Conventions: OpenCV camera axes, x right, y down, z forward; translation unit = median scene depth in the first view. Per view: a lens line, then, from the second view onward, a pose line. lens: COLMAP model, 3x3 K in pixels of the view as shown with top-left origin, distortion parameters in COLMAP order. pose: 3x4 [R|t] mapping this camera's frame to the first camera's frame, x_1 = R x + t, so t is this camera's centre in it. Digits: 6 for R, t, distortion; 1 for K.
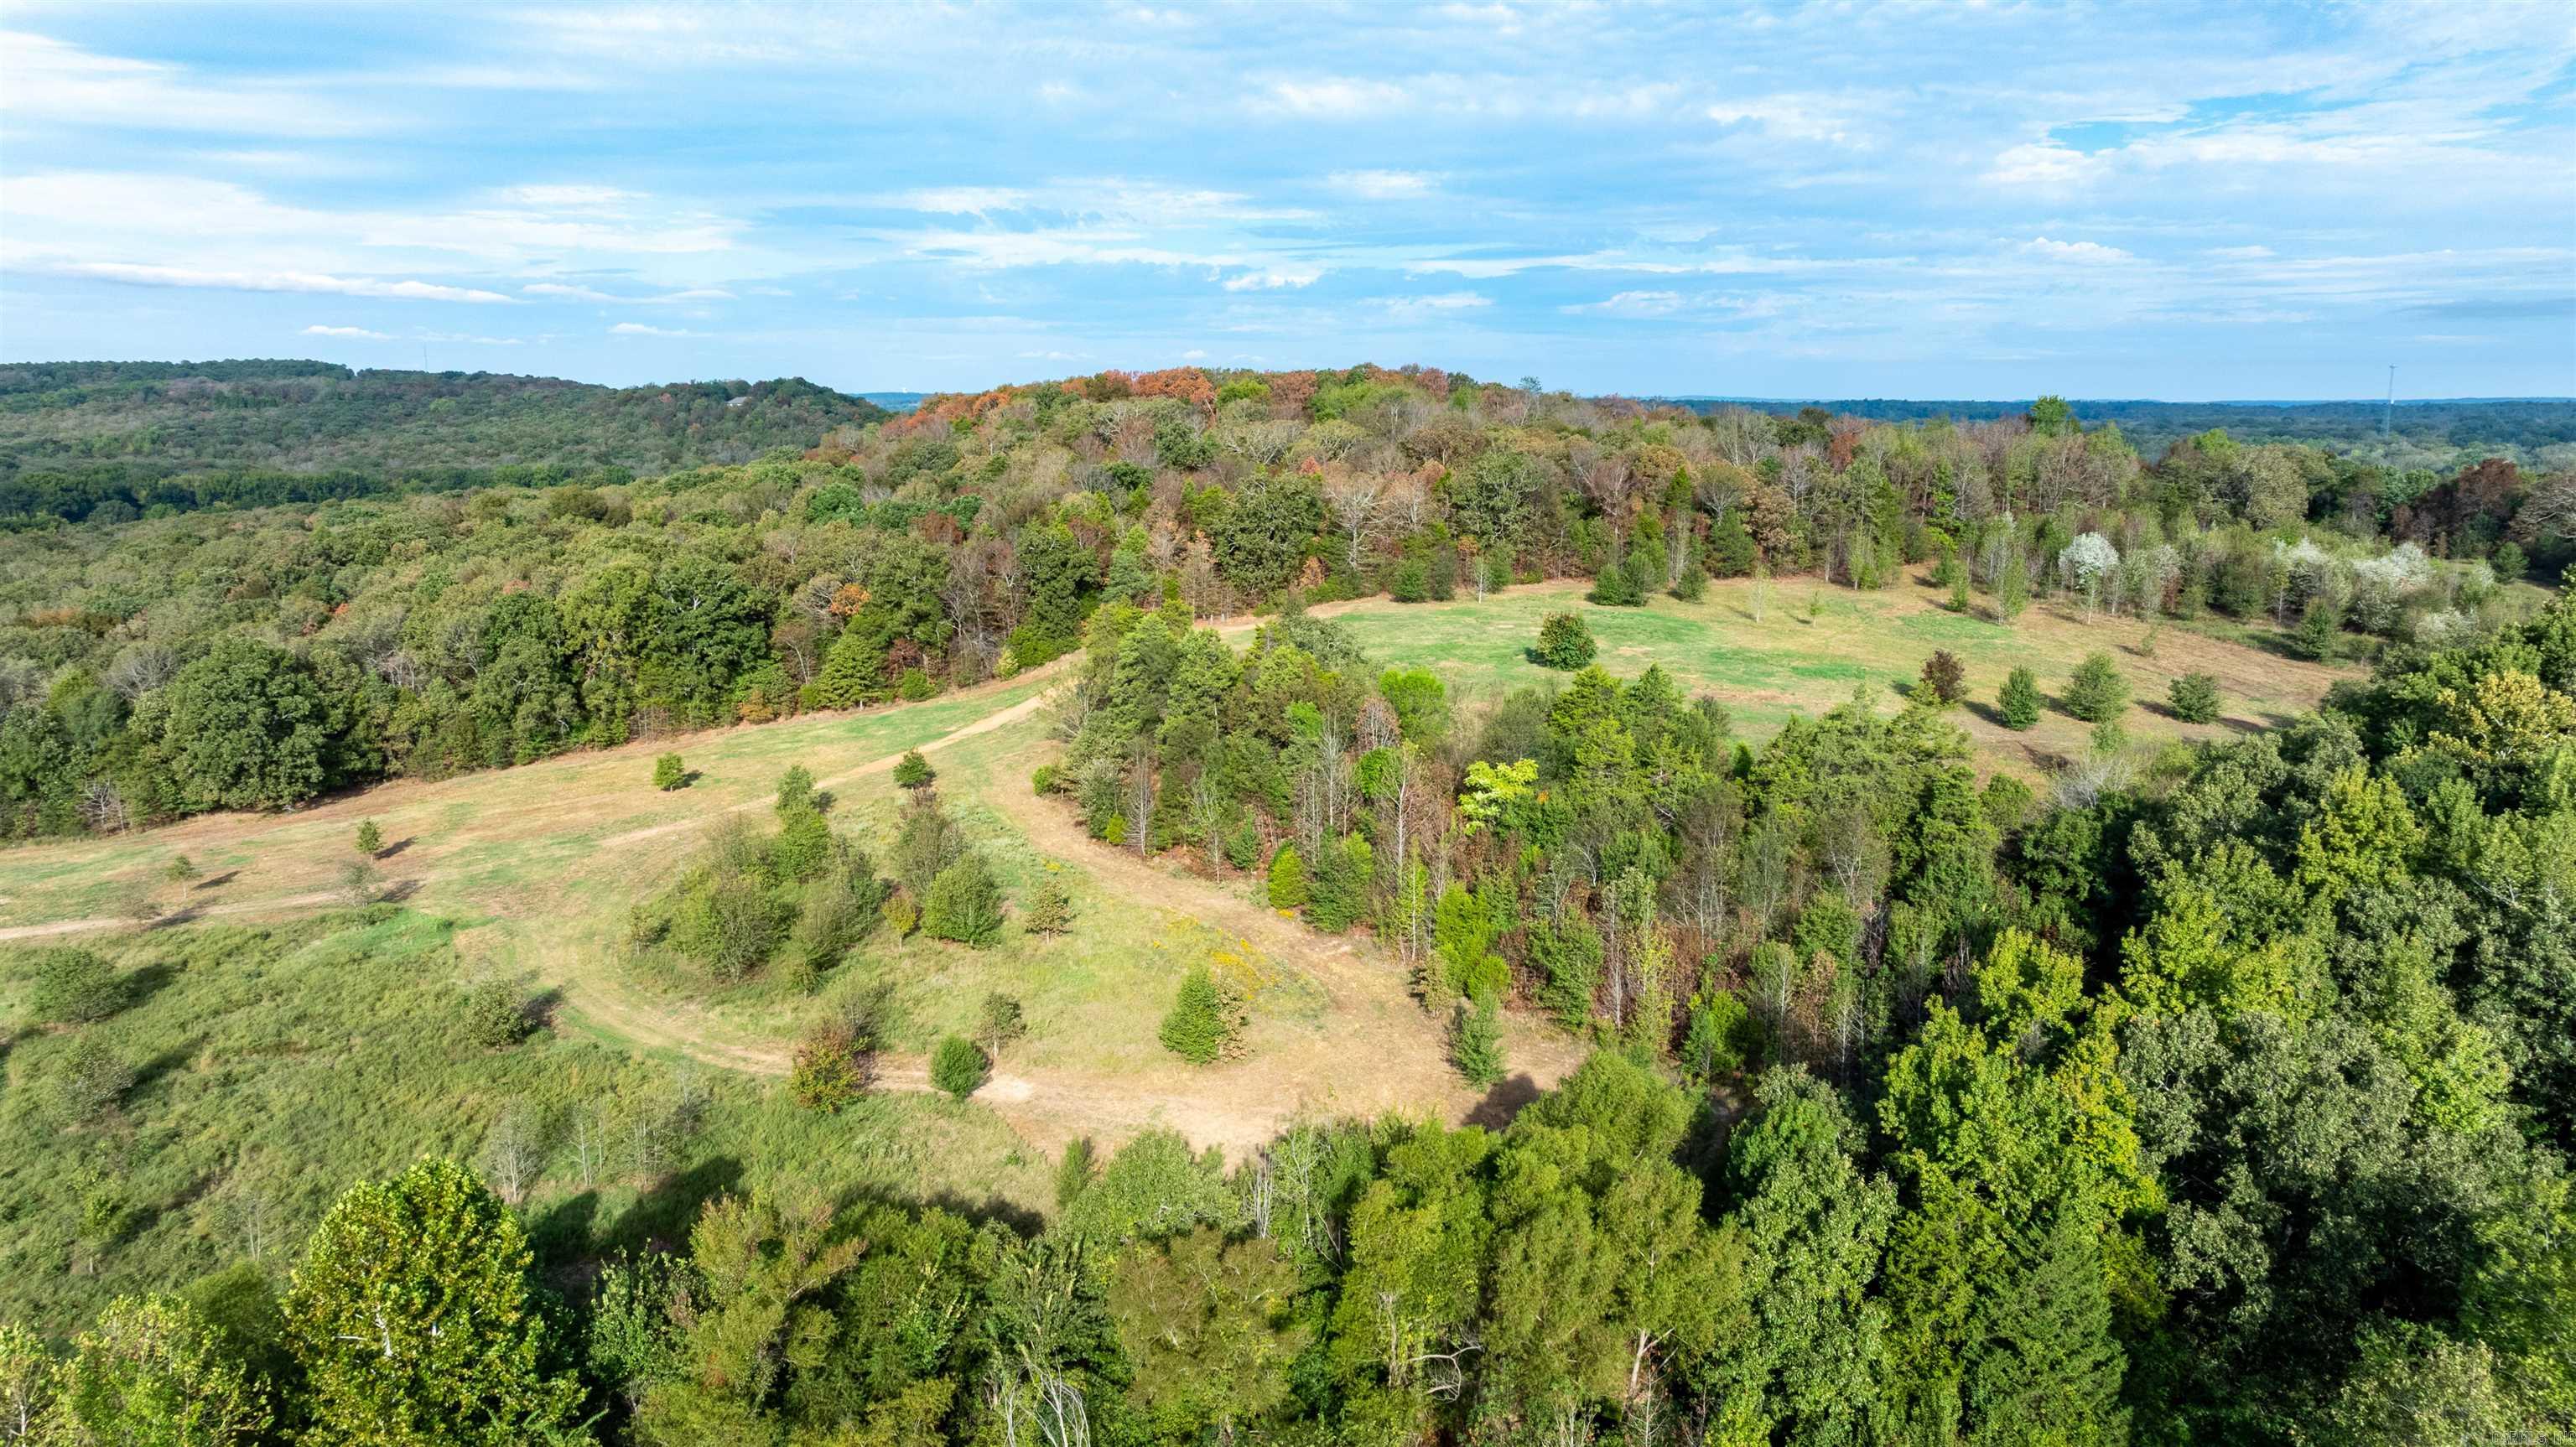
lens RADIAL K [[1818.5, 0, 1295.2], [0, 1818.5, 744.5], [0, 0, 1]] dist [-0.035991, 0.065581]
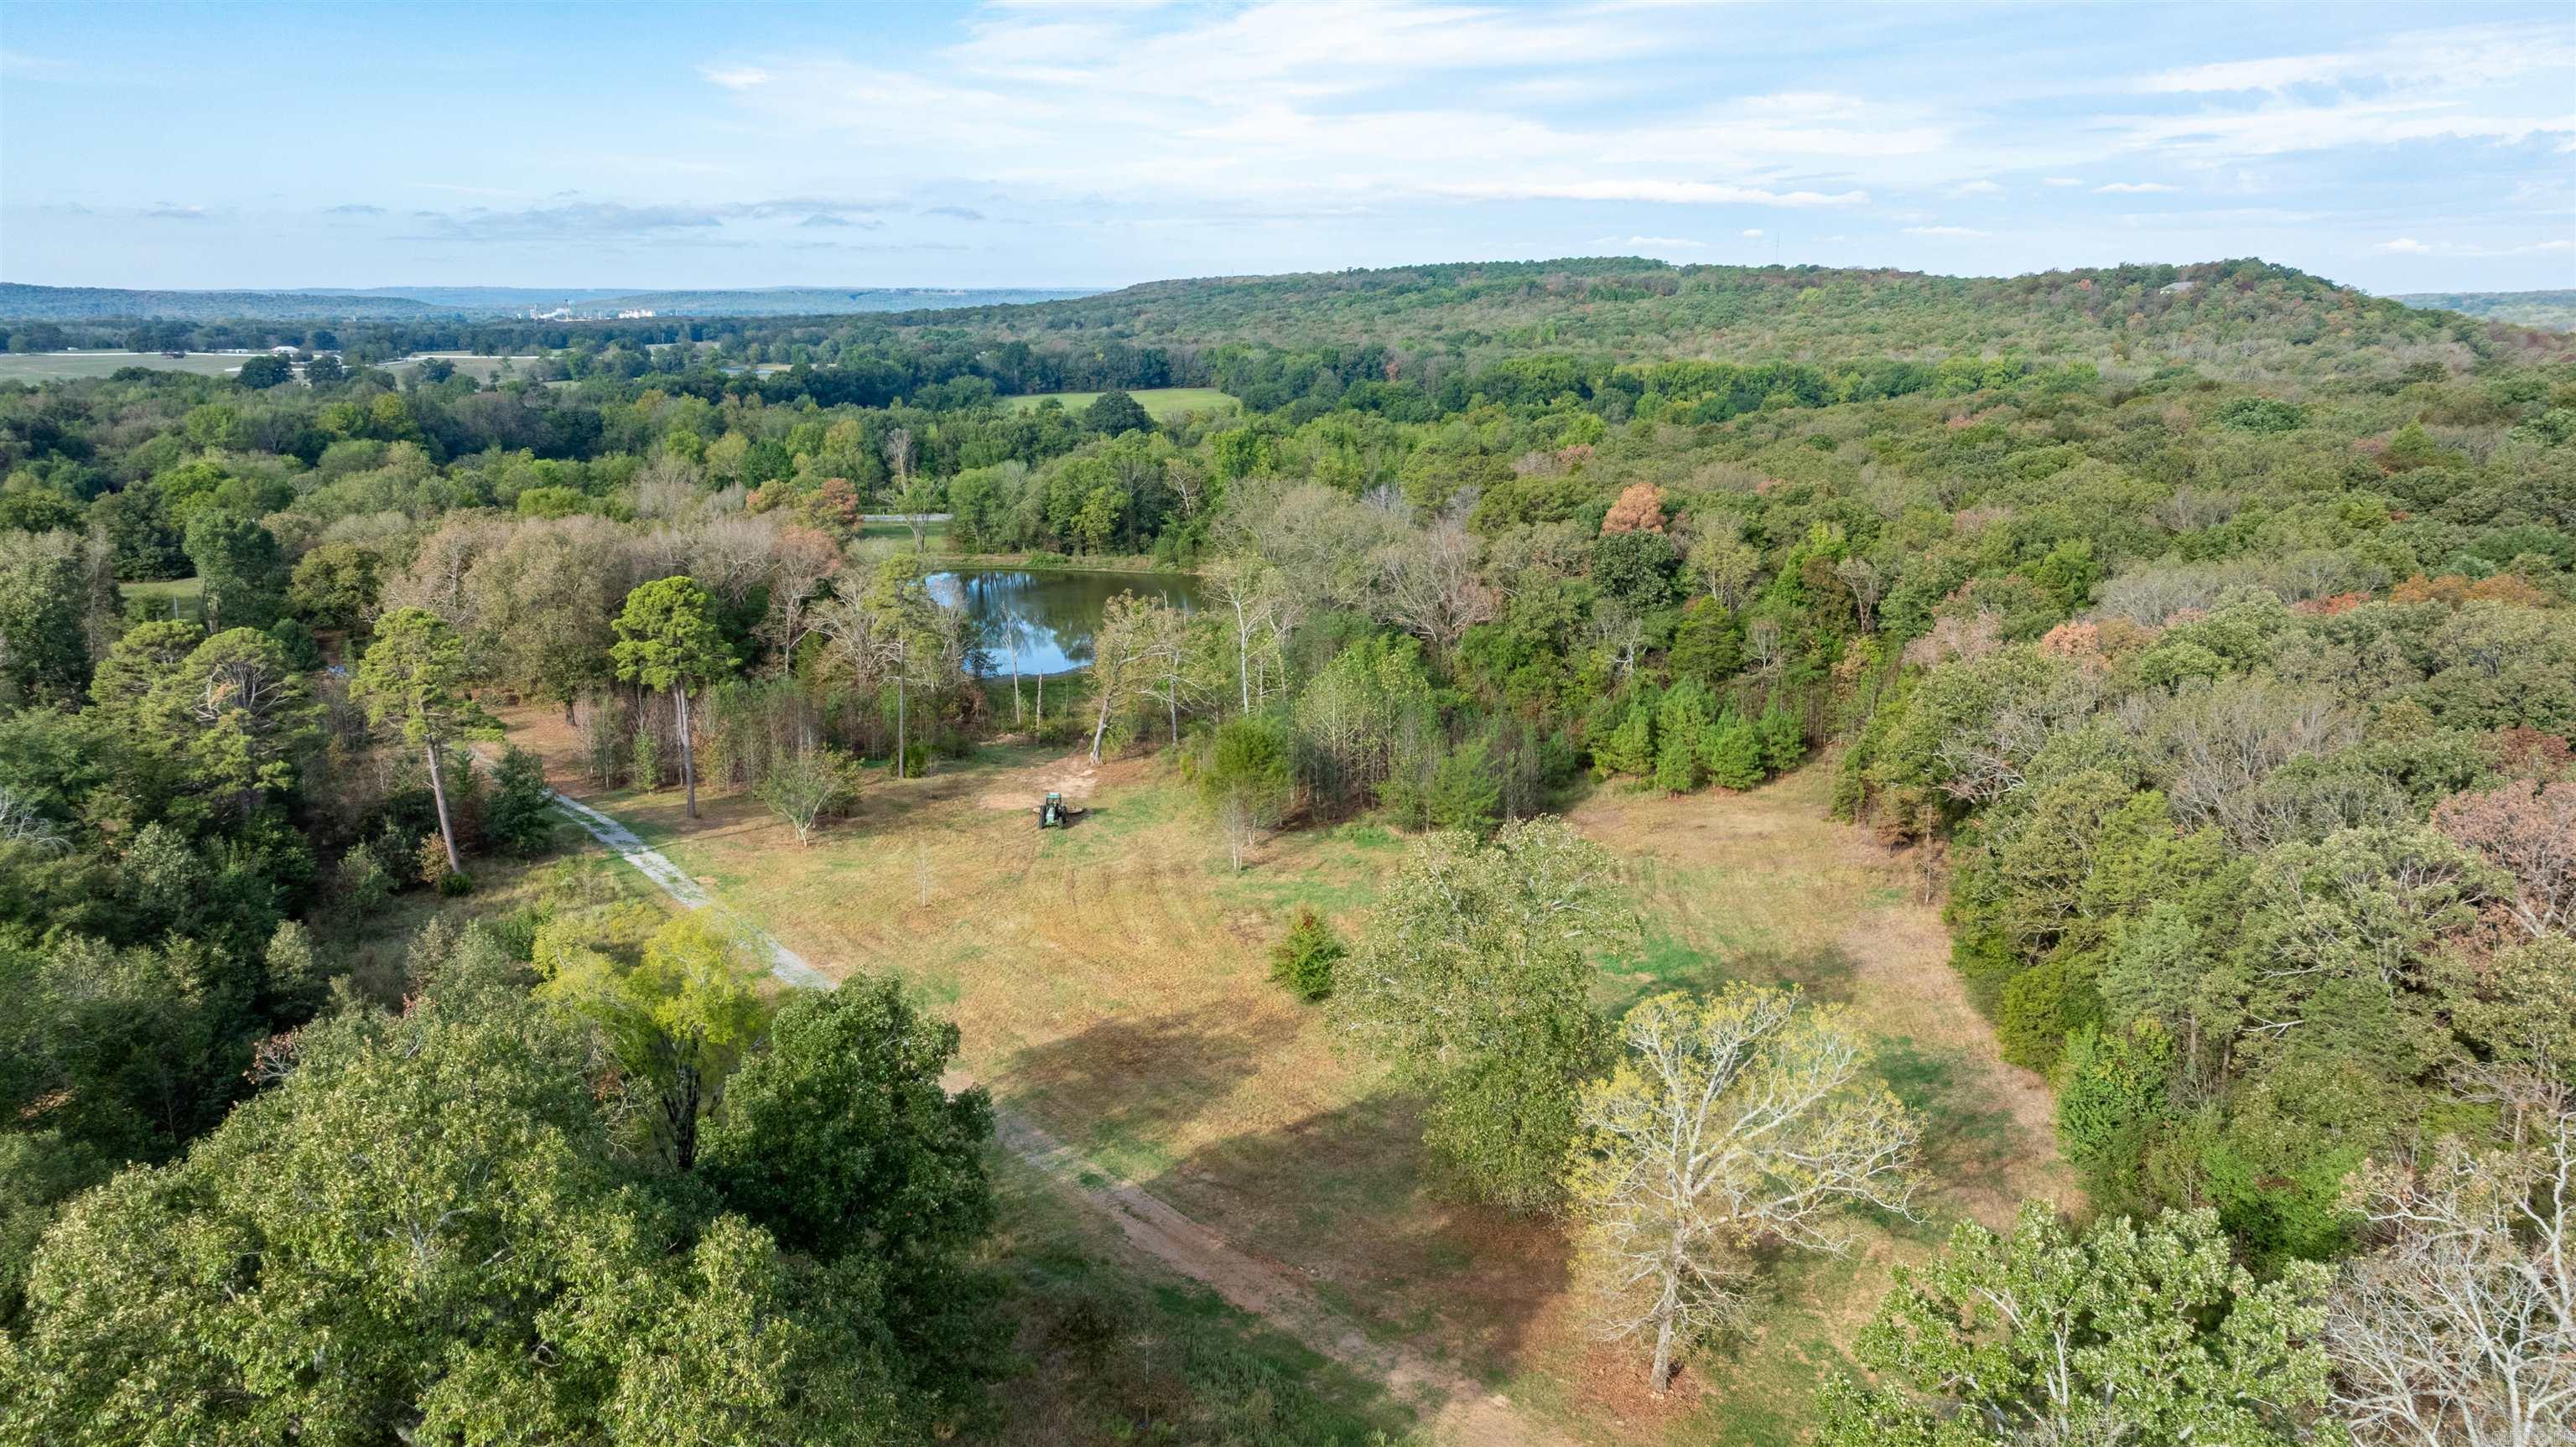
lens RADIAL K [[1818.5, 0, 1305.9], [0, 1818.5, 702.5], [0, 0, 1]] dist [-0.035991, 0.065581]
pose [[0.819110, 0.116281, -0.561727, -0.128419], [-0.100604, 0.993182, 0.058894, -0.007123], [0.564745, 0.008271, 0.825224, 0.076548]]
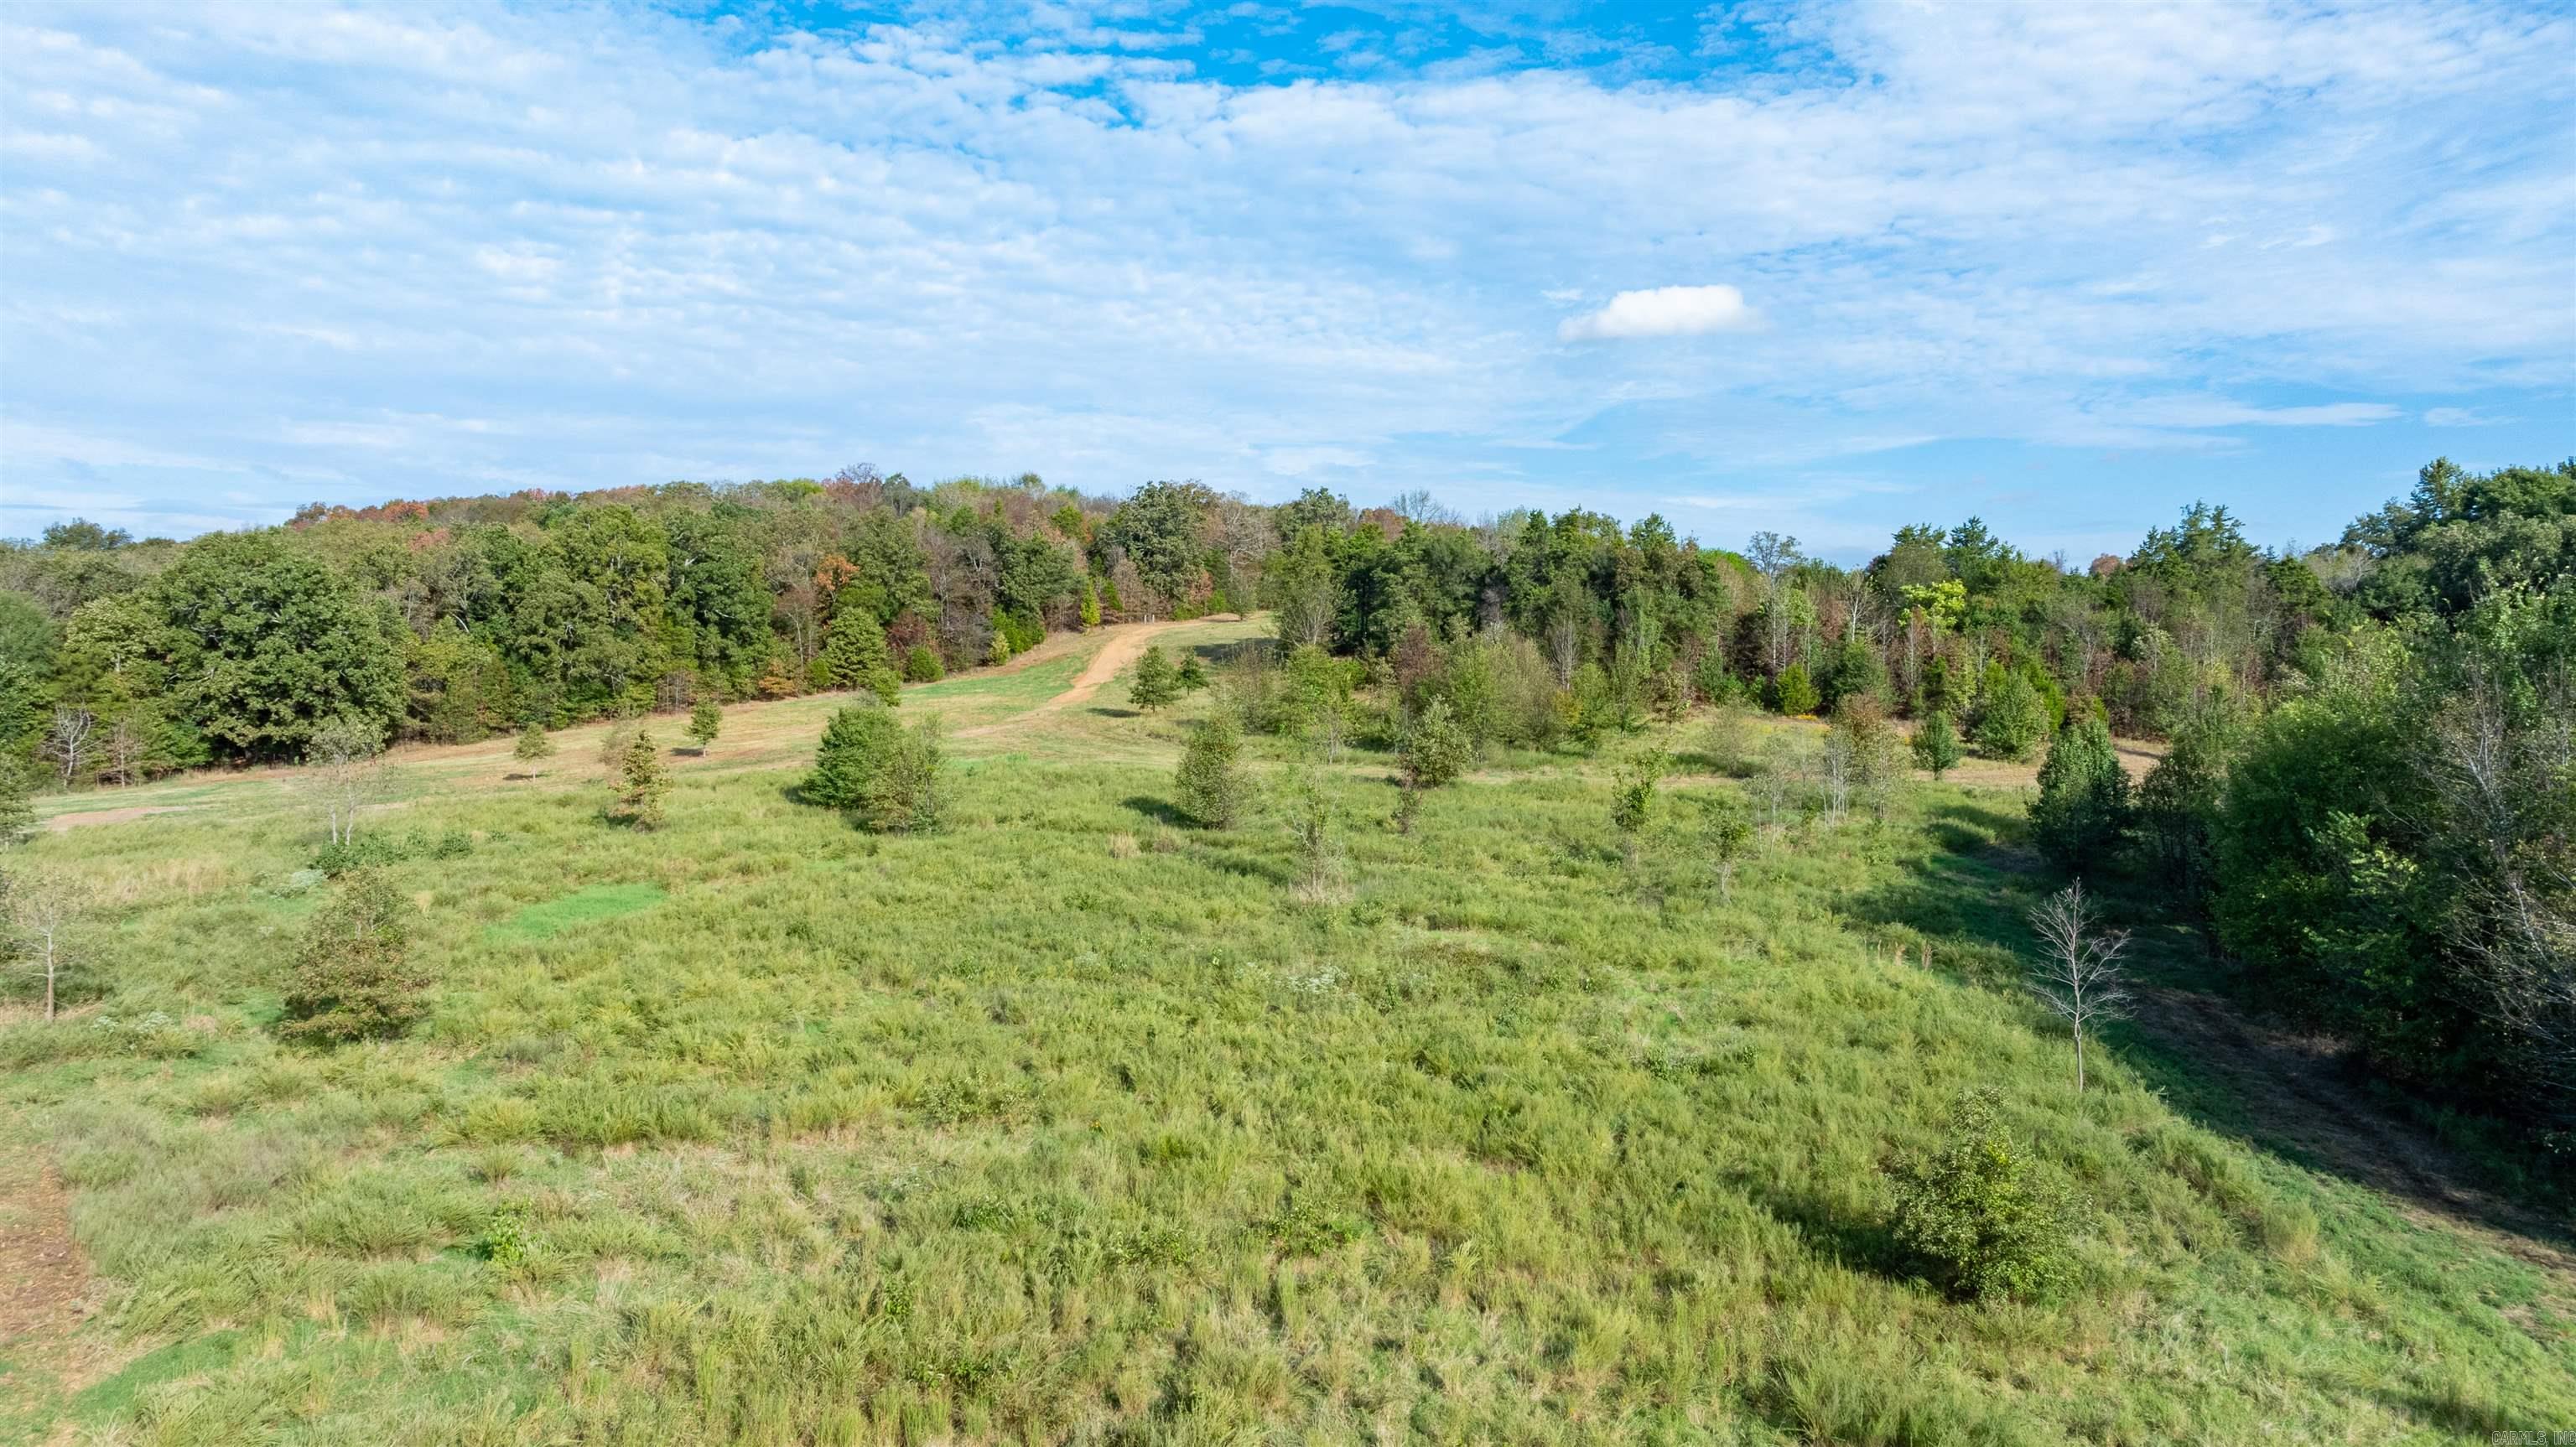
lens RADIAL K [[1818.5, 0, 1300.1], [0, 1818.5, 735.6], [0, 0, 1]] dist [-0.035991, 0.065581]
pose [[0.853238, -0.014364, 0.521323, -0.092404], [0.094508, 0.987329, -0.127475, 0.023828], [-0.512887, 0.158036, 0.843784, 0.027370]]
